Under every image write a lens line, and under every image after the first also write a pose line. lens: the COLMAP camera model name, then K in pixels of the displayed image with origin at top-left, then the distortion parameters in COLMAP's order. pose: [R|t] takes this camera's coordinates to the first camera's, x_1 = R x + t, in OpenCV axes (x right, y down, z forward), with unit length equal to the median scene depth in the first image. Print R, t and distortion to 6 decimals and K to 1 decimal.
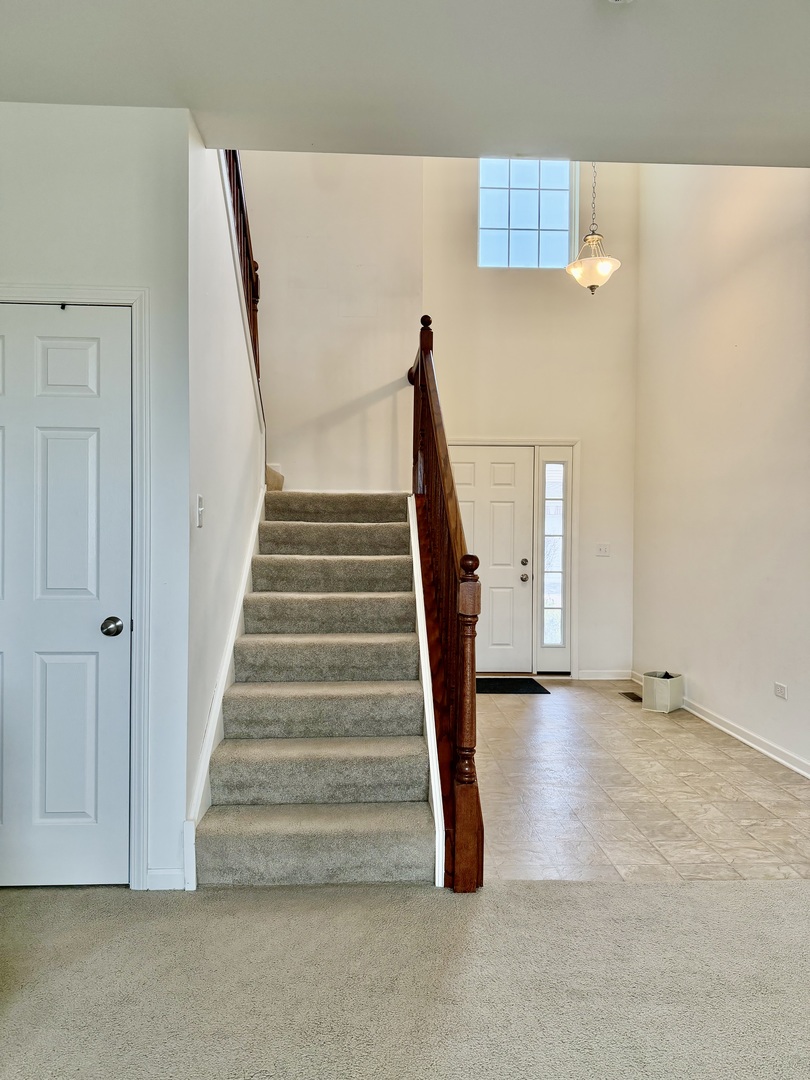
lens RADIAL K [[767.0, 0, 408.5], [0, 767.0, 543.7], [0, 0, 1]] dist [0.056922, -0.057849]
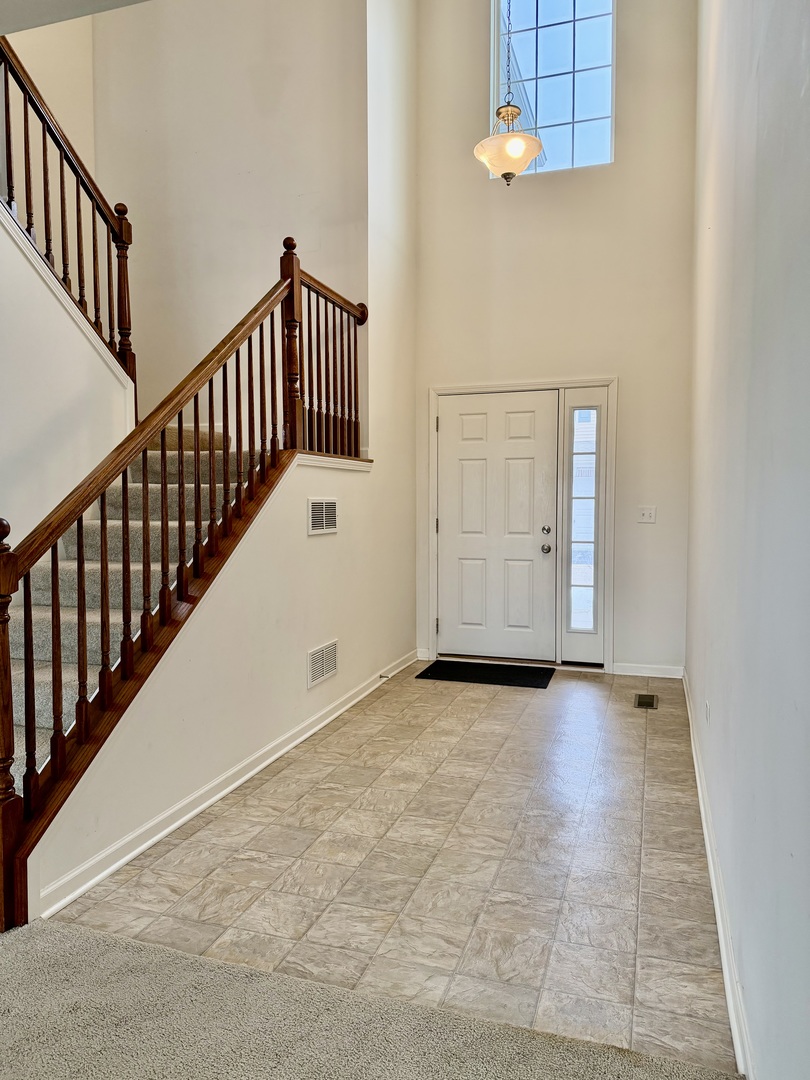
lens RADIAL K [[767.0, 0, 404.4], [0, 767.0, 539.1], [0, 0, 1]] dist [0.056922, -0.057849]
pose [[0.932542, 0.011384, -0.360882, 0.553287], [0.001930, 0.999331, 0.036511, 0.005410], [0.361057, -0.034745, 0.931896, 0.292197]]
